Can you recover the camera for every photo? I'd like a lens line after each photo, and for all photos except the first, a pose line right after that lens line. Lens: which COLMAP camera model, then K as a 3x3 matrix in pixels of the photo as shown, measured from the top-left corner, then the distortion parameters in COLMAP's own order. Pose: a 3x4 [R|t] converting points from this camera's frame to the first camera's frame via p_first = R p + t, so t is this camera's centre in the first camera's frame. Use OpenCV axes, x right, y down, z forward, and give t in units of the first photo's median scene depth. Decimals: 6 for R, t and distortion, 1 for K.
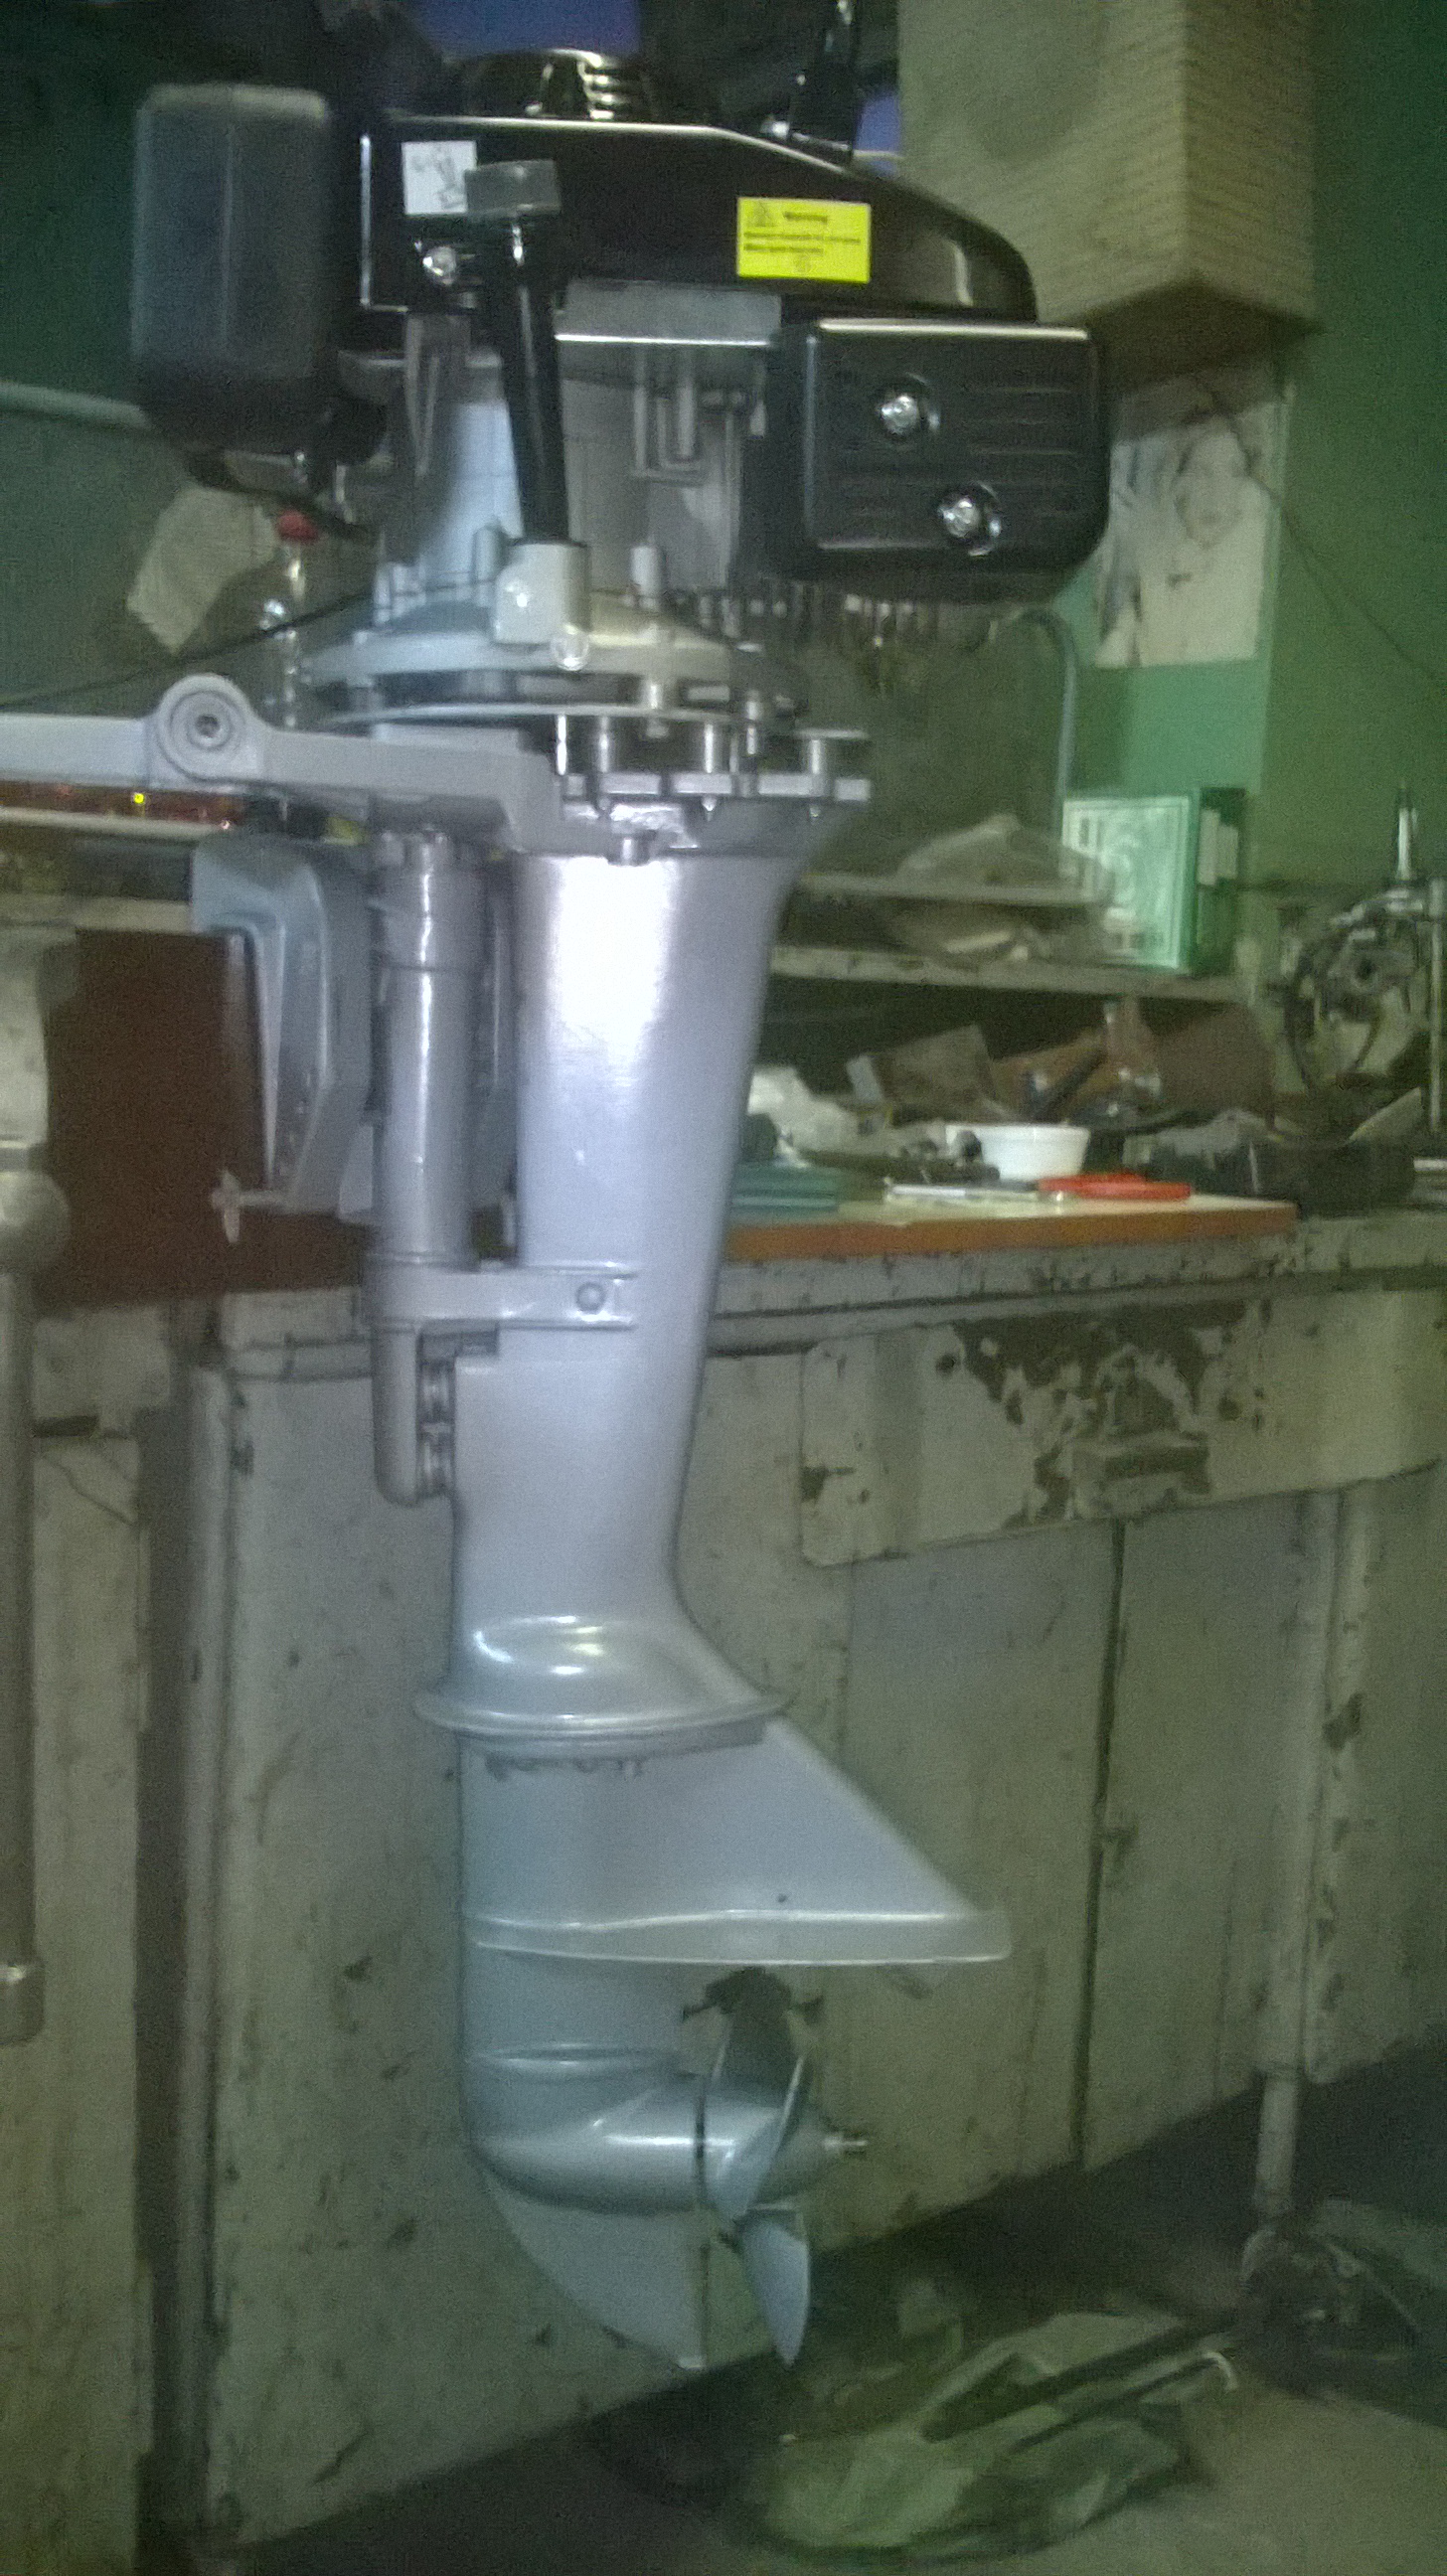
lens RADIAL K [[2205.2, 0, 723.5], [0, 2205.2, 1288.0], [0, 0, 1]] dist [0.004132, -0.158255]
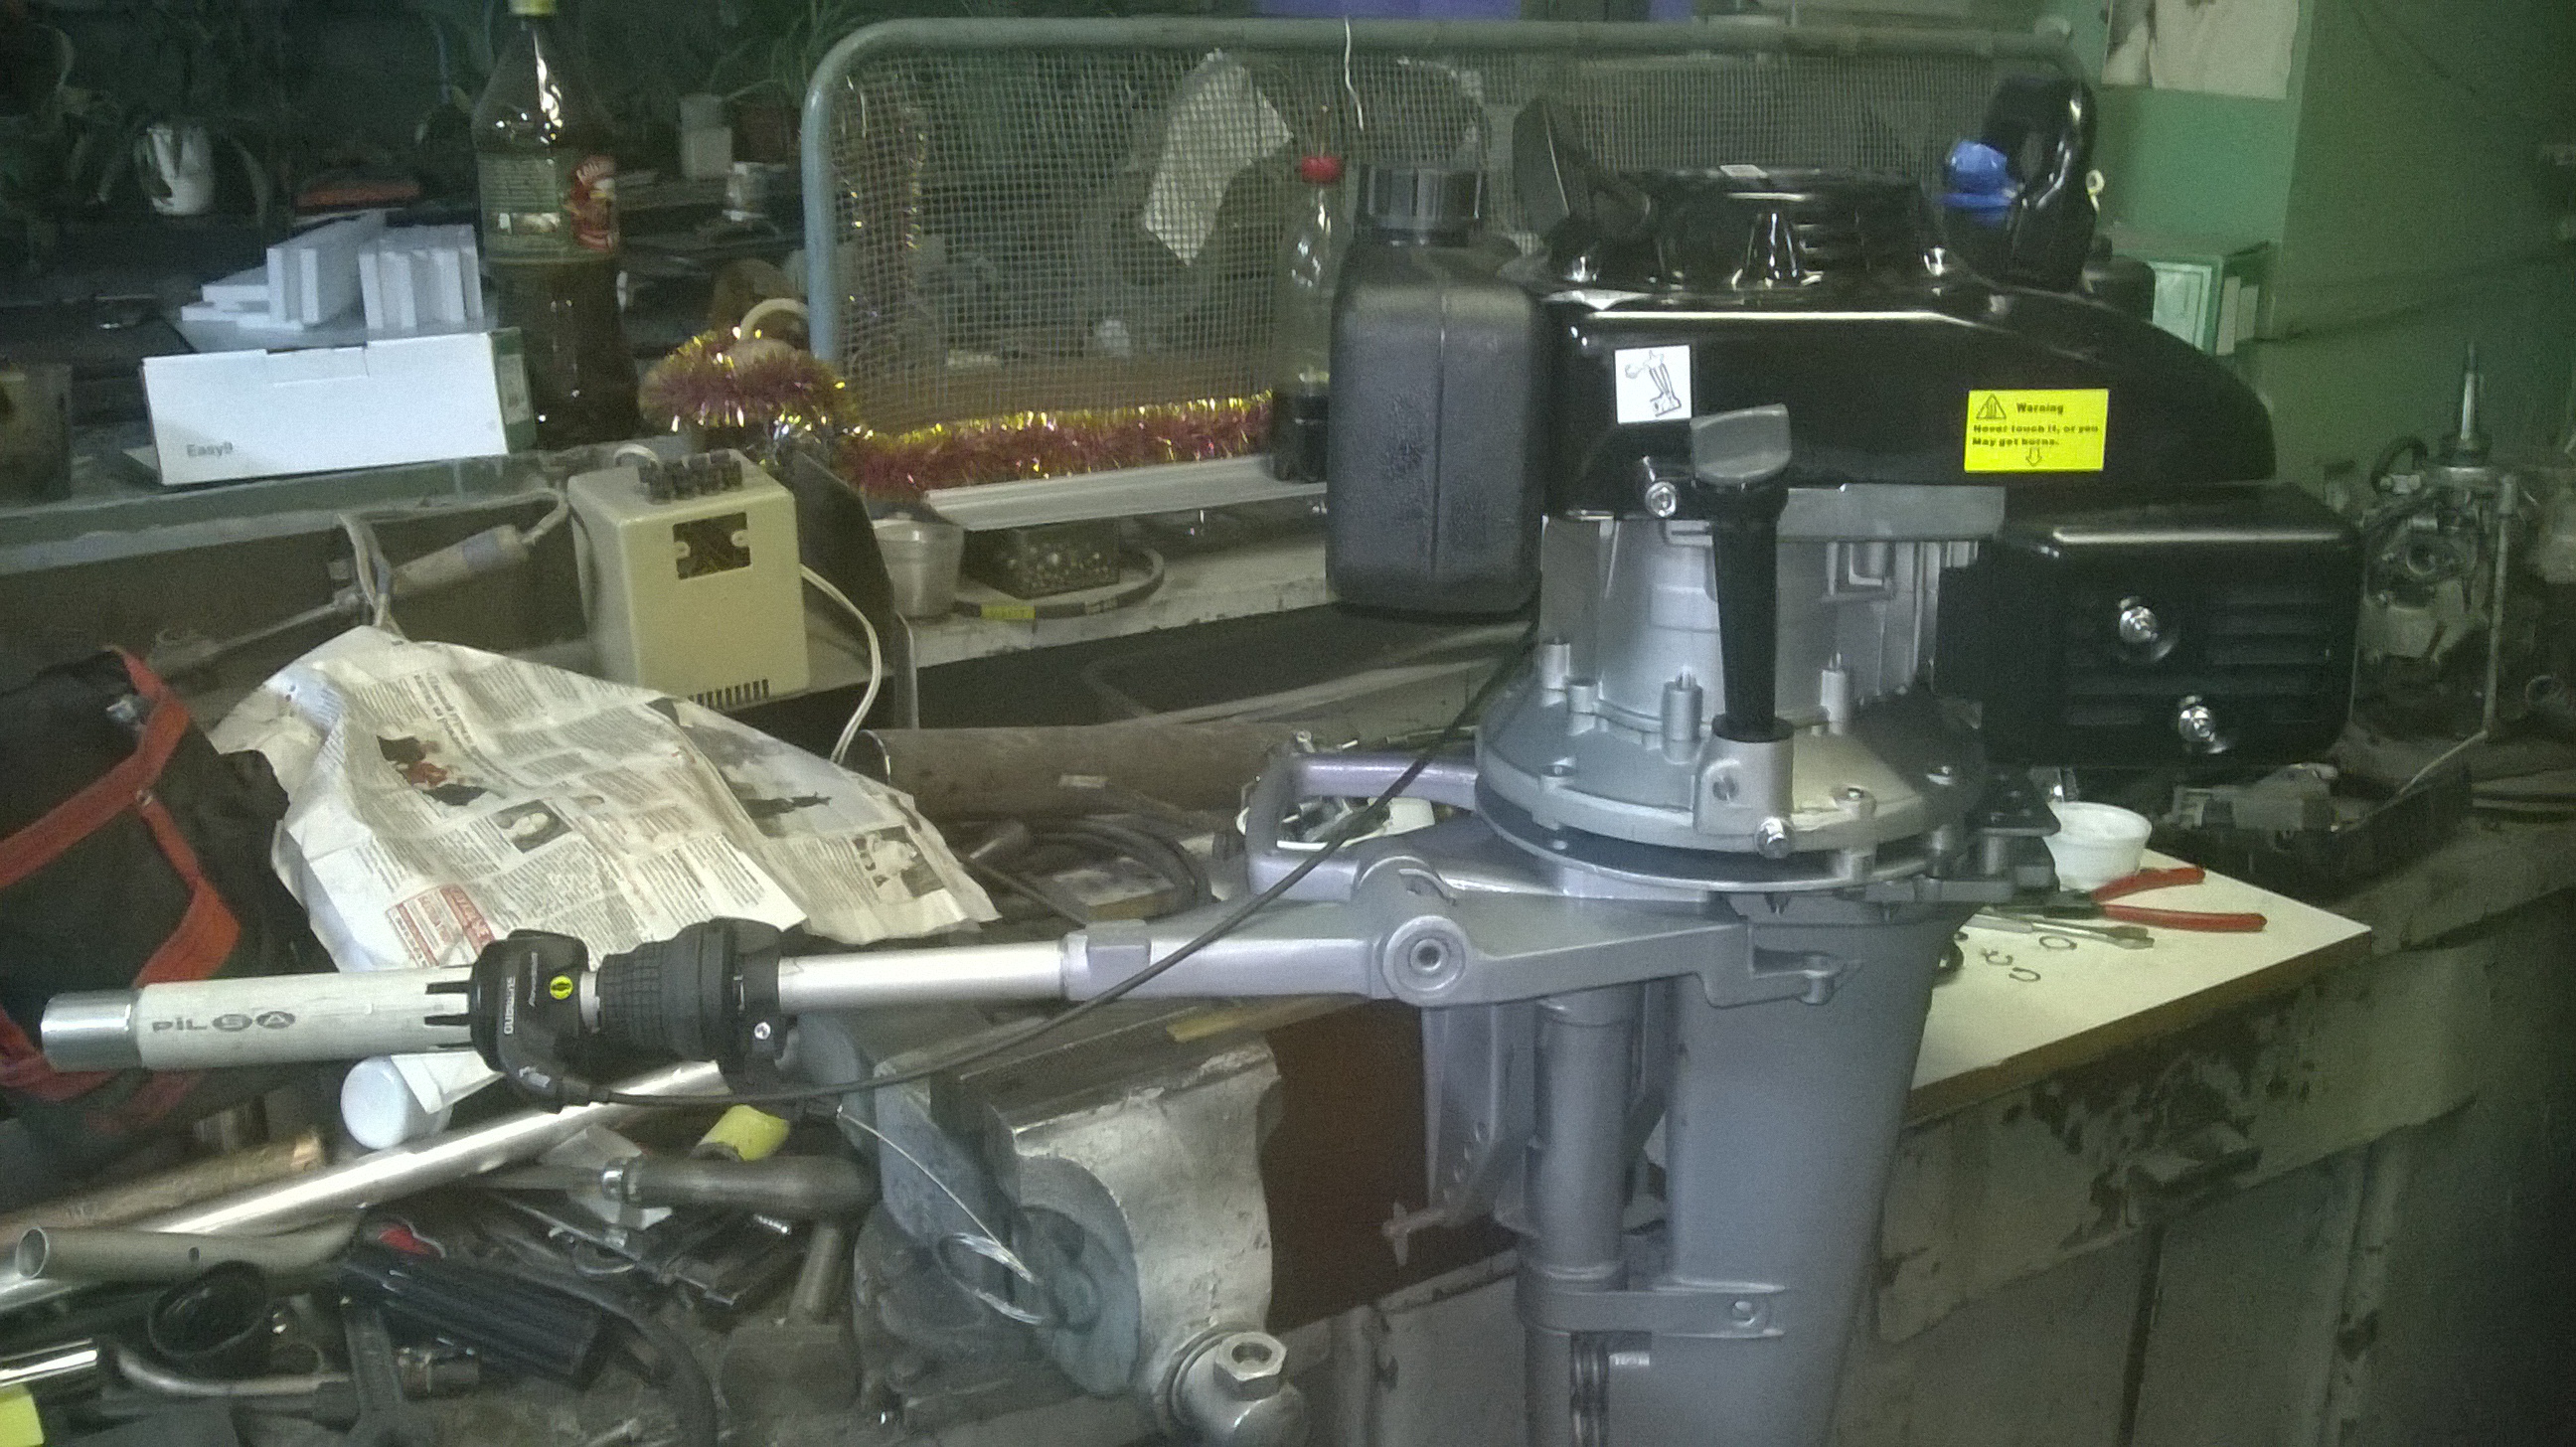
lens RADIAL K [[2205.2, 0, 1288.0], [0, 2205.2, 723.5], [0, 0, 1]] dist [0.004132, -0.158255]
pose [[0.991766, -0.000502, -0.128063, -0.098122], [0.021665, 0.986235, 0.163922, -0.311690], [0.126218, -0.165347, 0.978125, 0.002863]]
